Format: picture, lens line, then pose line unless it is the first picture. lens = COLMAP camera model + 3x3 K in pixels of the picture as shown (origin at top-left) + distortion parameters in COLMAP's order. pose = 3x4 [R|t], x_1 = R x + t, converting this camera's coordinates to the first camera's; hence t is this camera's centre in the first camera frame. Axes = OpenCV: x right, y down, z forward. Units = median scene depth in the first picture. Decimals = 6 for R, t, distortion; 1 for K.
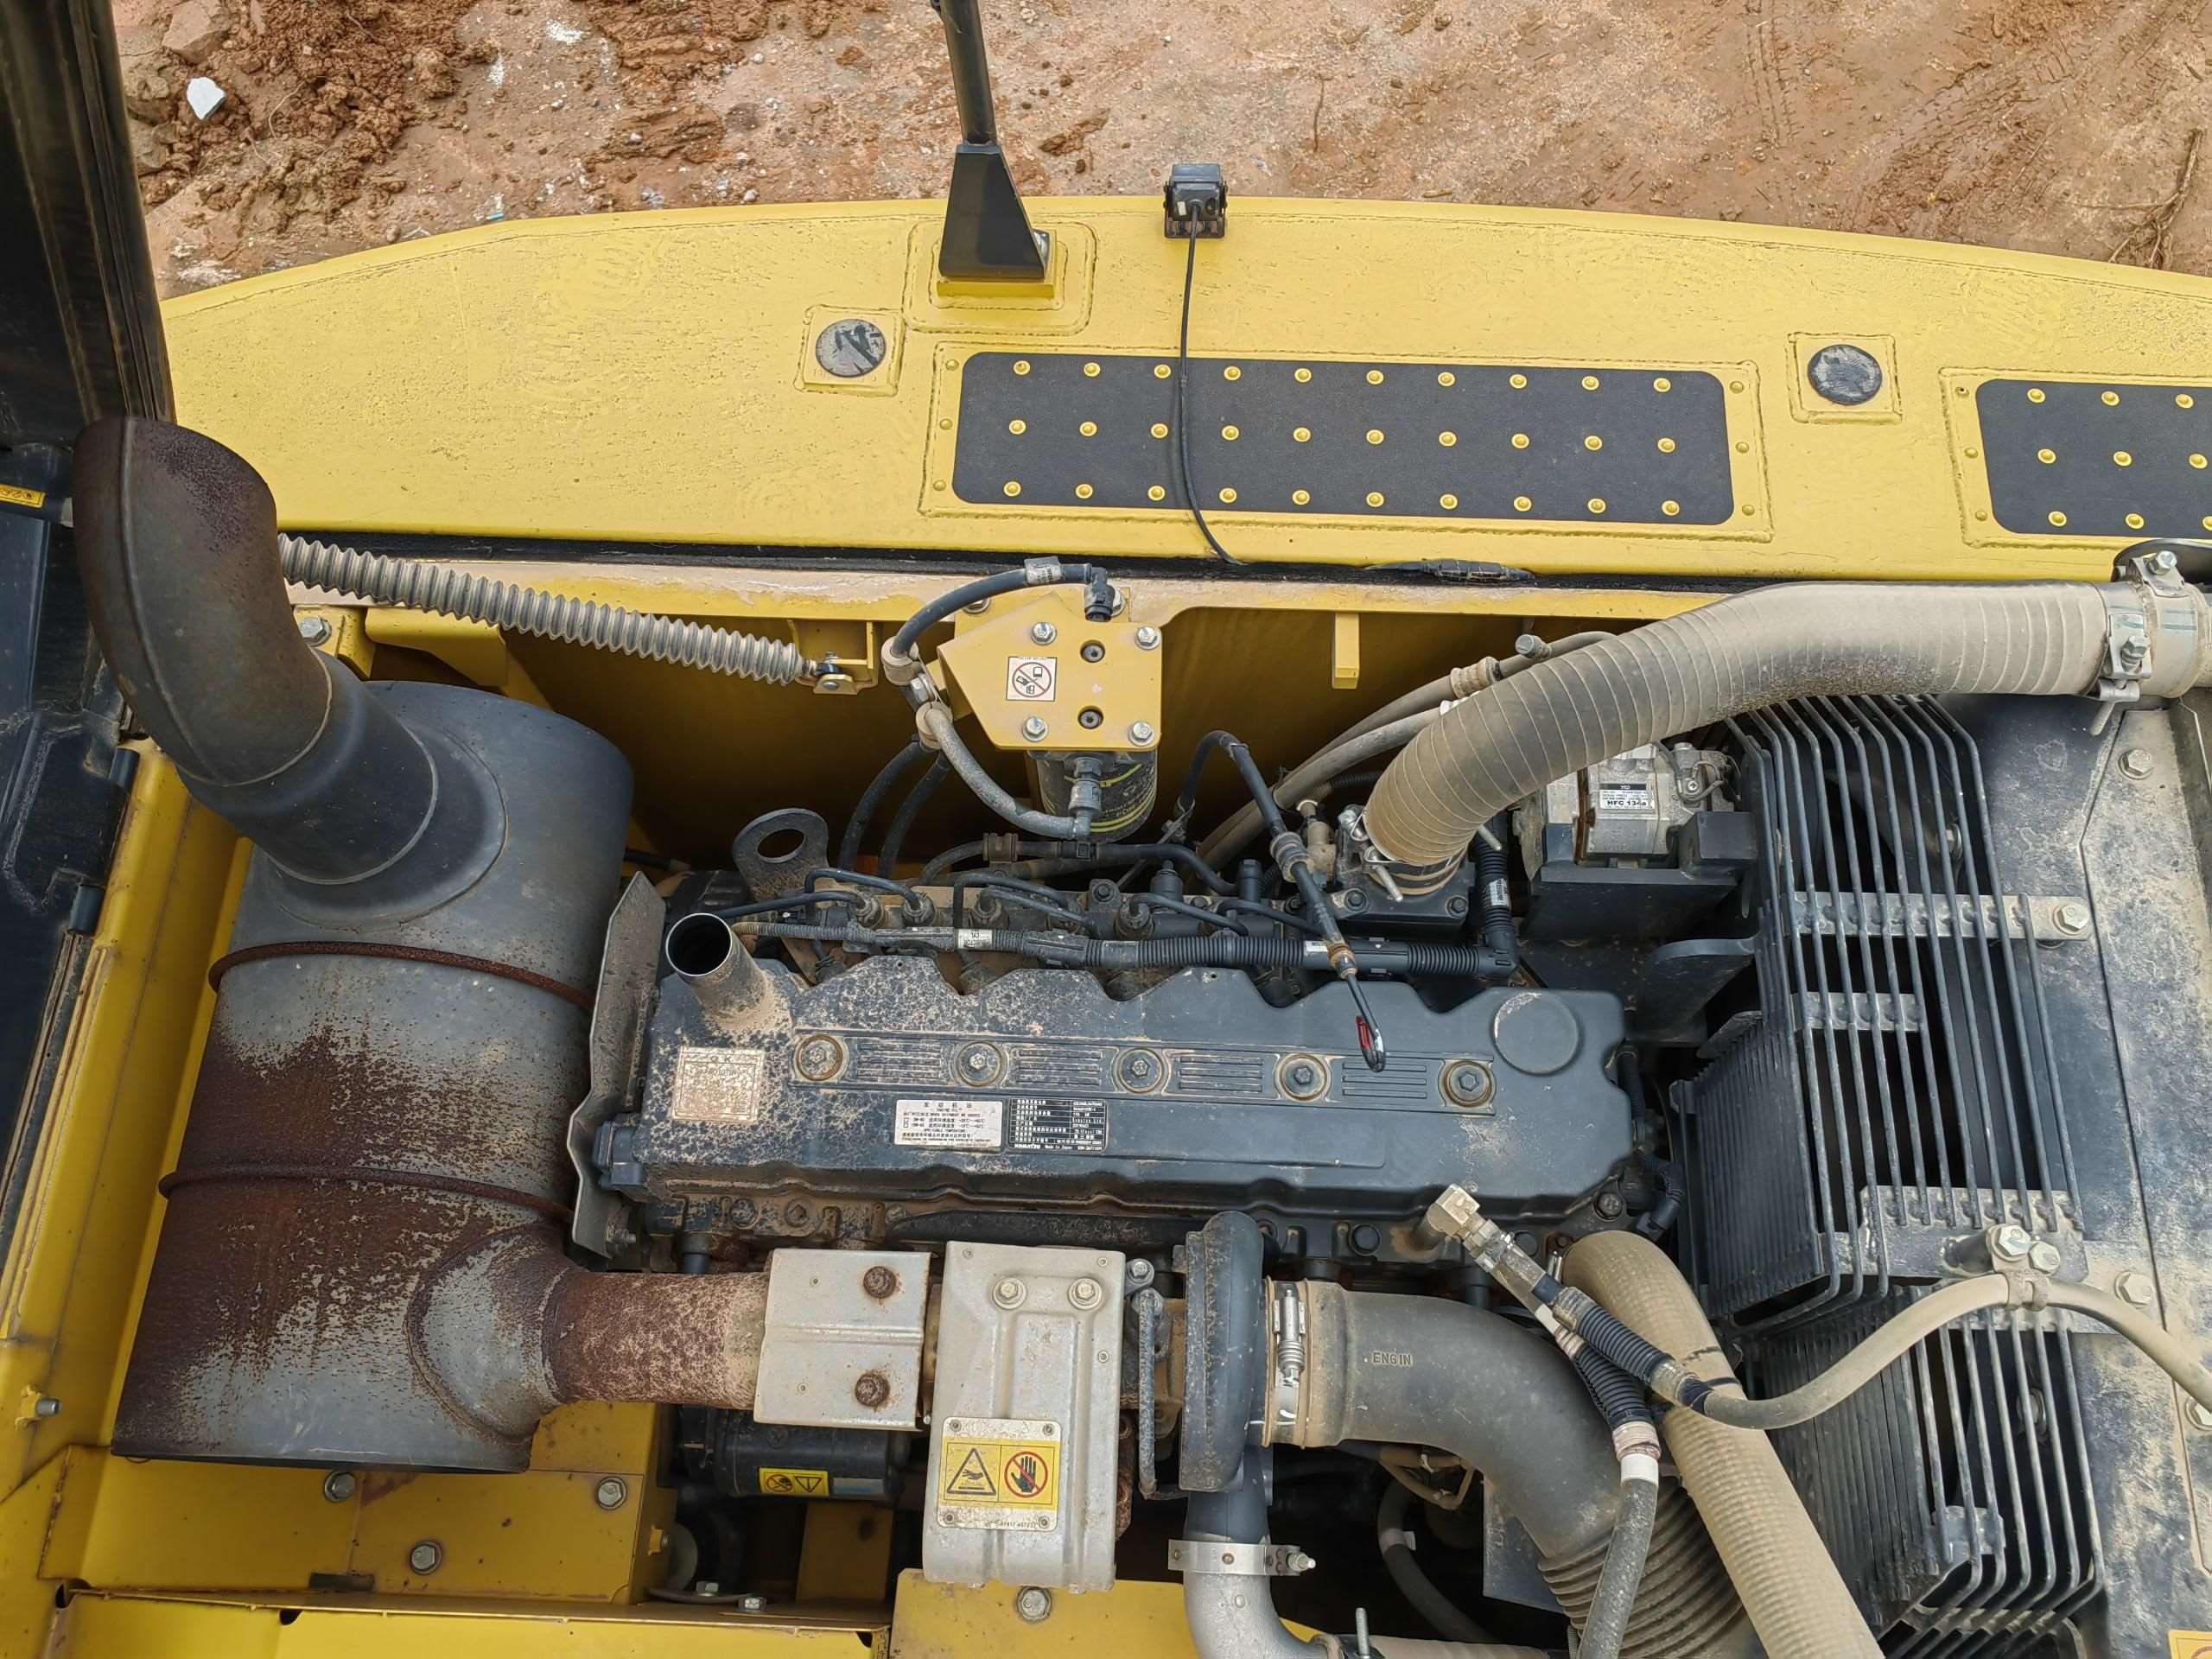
lens RADIAL K [[1723.1, 0, 1096.3], [0, 1723.1, 828.8], [0, 0, 1]] dist [0.056202, -0.111780]
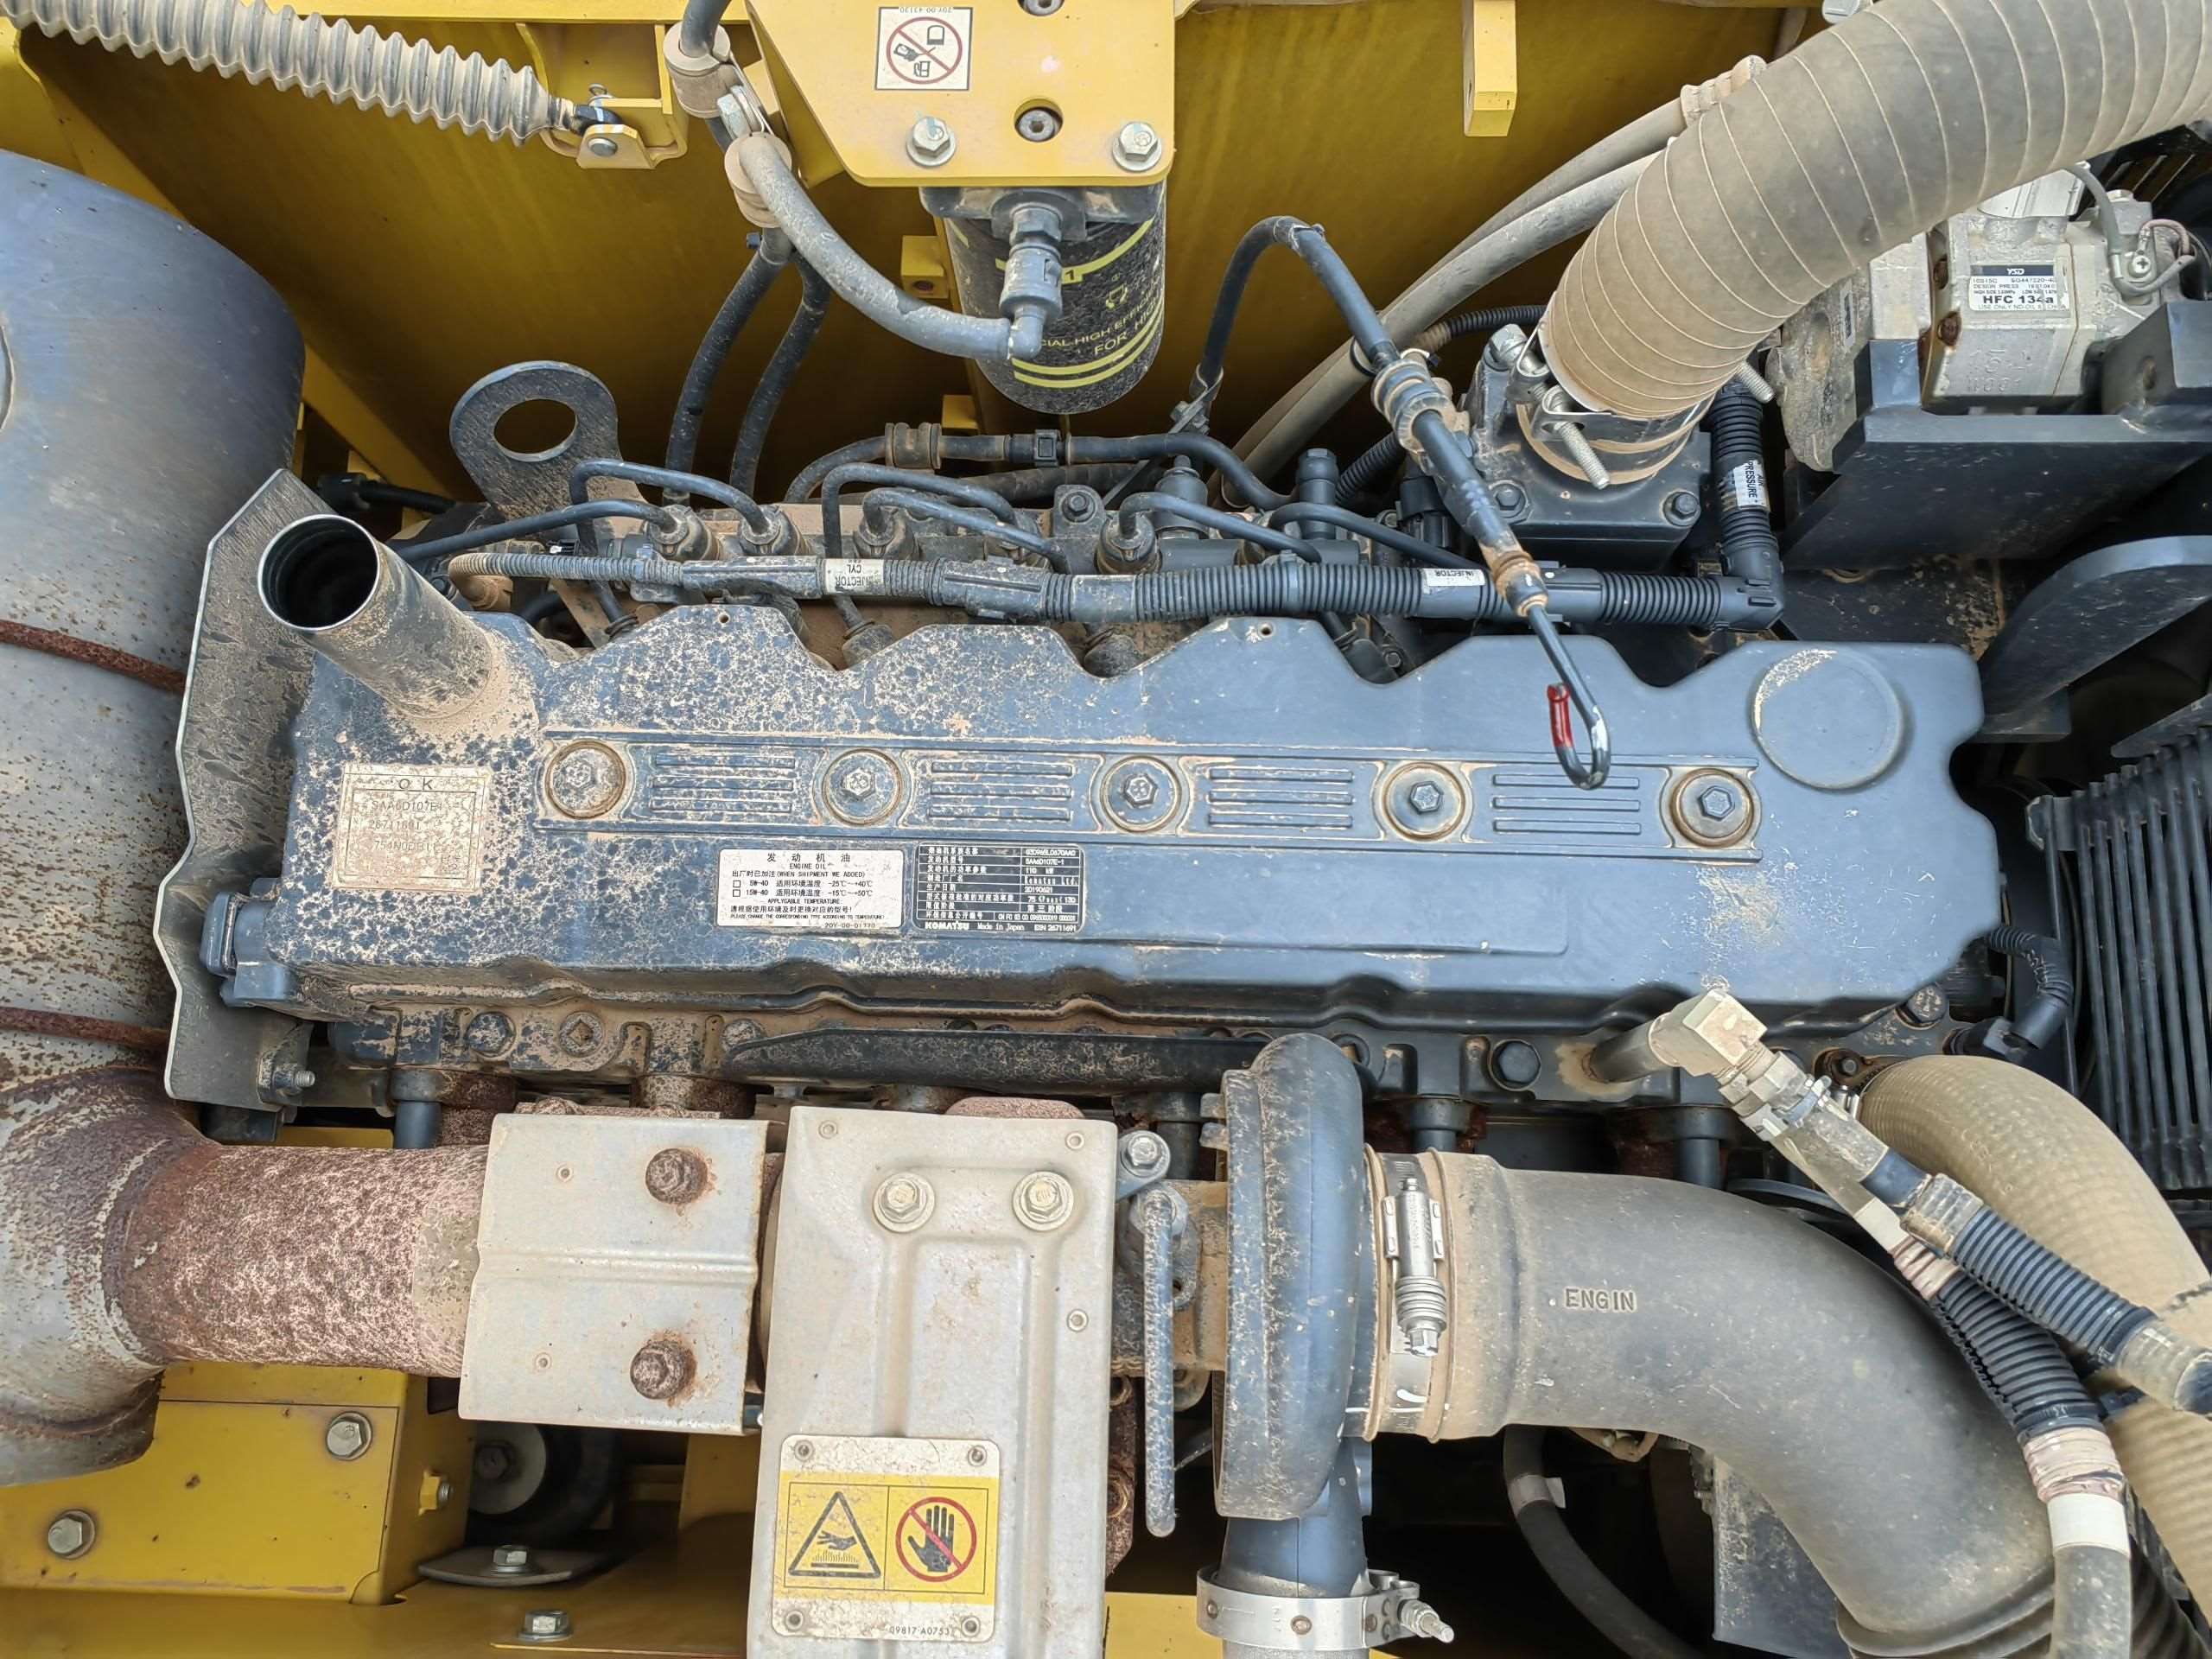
lens RADIAL K [[1746.3, 0, 1100.2], [0, 1746.3, 813.0], [0, 0, 1]] dist [0.017703, -0.003933]
pose [[0.999896, -0.014122, 0.002795, 0.010284], [0.013560, 0.989119, 0.146492, 0.060986], [-0.004834, -0.146439, 0.989208, 0.423973]]
